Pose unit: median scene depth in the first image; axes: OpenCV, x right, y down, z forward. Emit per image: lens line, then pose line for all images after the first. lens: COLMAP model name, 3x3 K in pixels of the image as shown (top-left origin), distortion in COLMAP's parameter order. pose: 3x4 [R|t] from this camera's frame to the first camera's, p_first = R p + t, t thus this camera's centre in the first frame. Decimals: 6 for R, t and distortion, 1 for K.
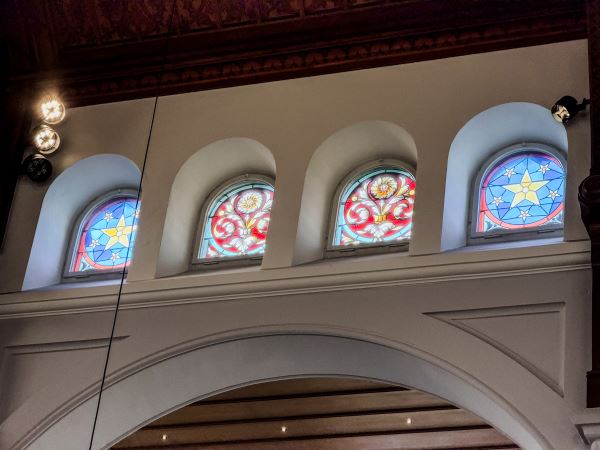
lens RADIAL K [[1579.3, 0, 300.0], [0, 1579.3, 225.0], [0, 0, 1]] dist [0.159255, -0.244266]
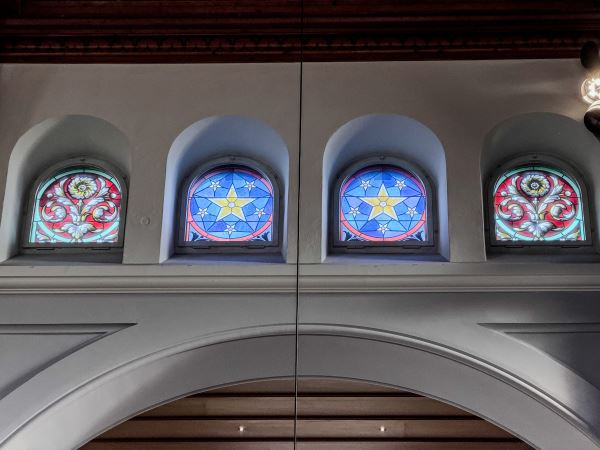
lens RADIAL K [[1579.3, 0, 300.0], [0, 1579.3, 225.0], [0, 0, 1]] dist [0.159255, -0.244266]
pose [[0.959986, 0.097980, 0.262349, -0.157709], [-0.095670, 0.995179, -0.021593, 0.016477], [-0.263200, -0.004370, 0.964731, 0.051831]]
